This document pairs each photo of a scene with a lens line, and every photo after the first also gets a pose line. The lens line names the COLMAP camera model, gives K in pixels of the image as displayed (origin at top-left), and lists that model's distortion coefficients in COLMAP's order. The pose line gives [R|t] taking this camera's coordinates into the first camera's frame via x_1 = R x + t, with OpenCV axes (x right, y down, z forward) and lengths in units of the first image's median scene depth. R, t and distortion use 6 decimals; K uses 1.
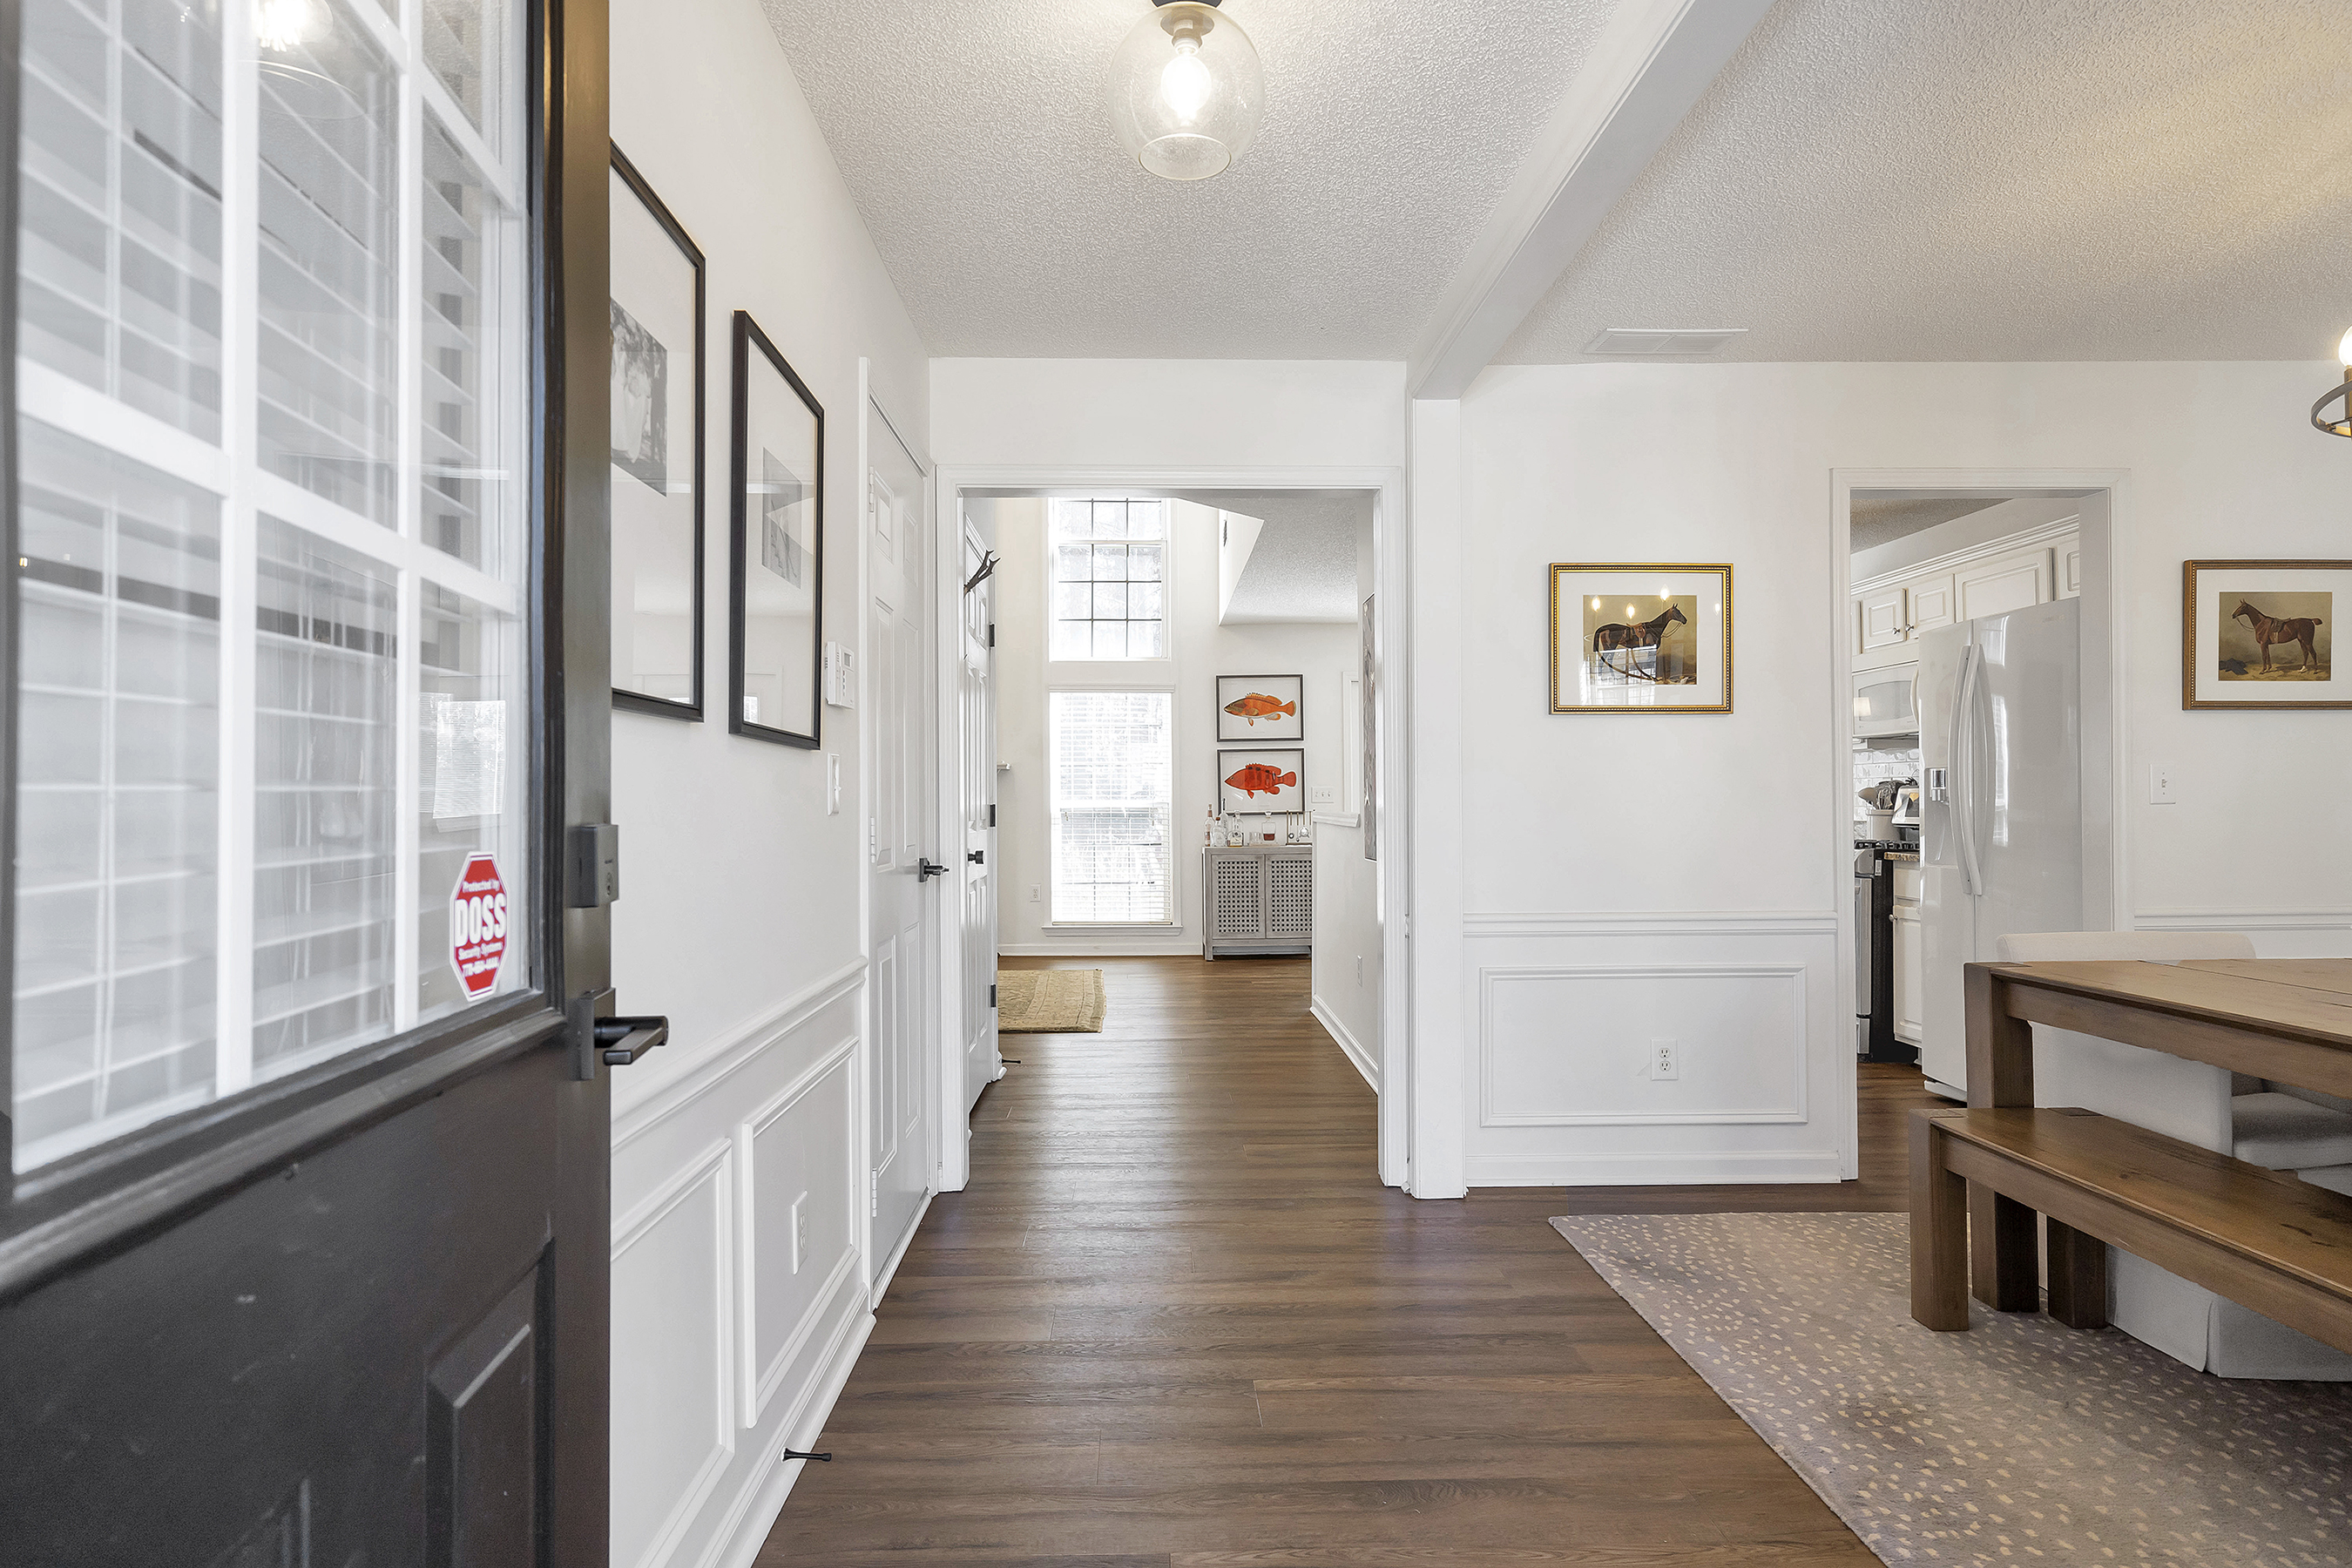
lens RADIAL K [[1331.2, 0, 1179.2], [0, 1331.2, 800.7], [0, 0, 1]] dist [0.011303, 0.000992]
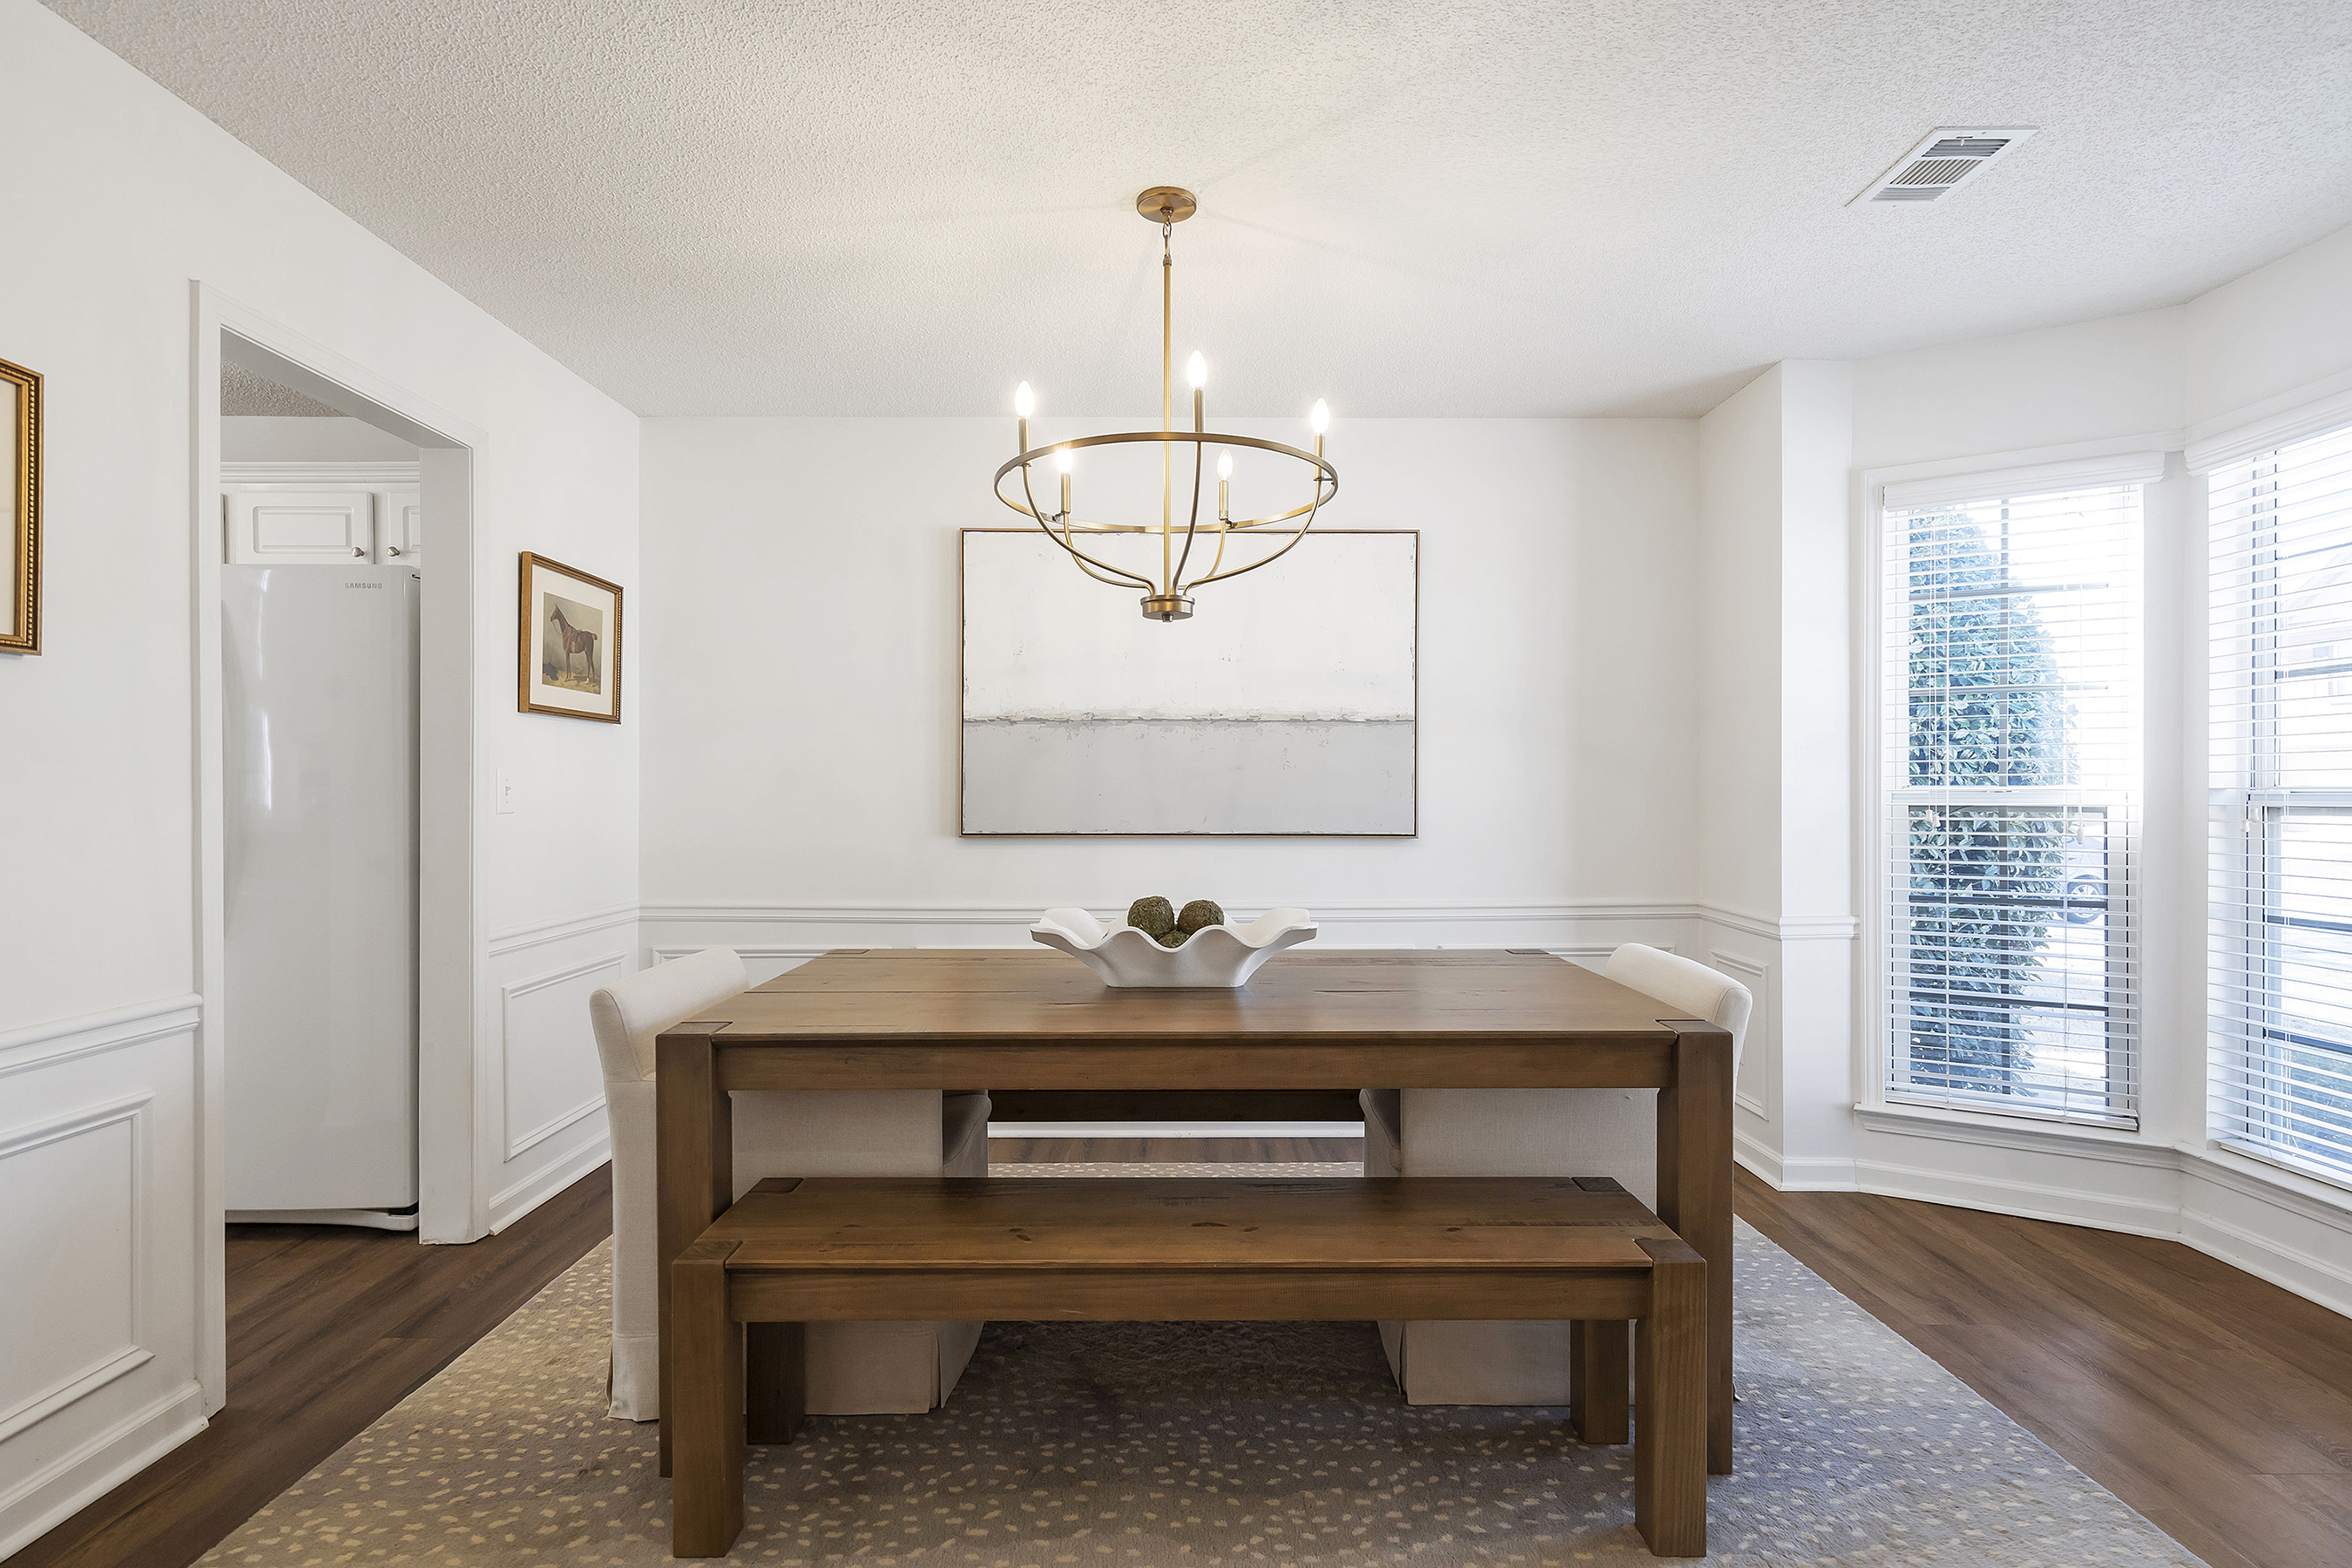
lens RADIAL K [[1151.5, 0, 1177.9], [0, 1151.5, 791.5], [0, 0, 1]] dist [-0.004589, 0.002753]
pose [[0.010757, 0.007497, 0.999914, -0.024527], [-0.003178, 0.999967, -0.007463, -0.005219], [-0.999937, -0.003097, 0.010780, 0.327182]]
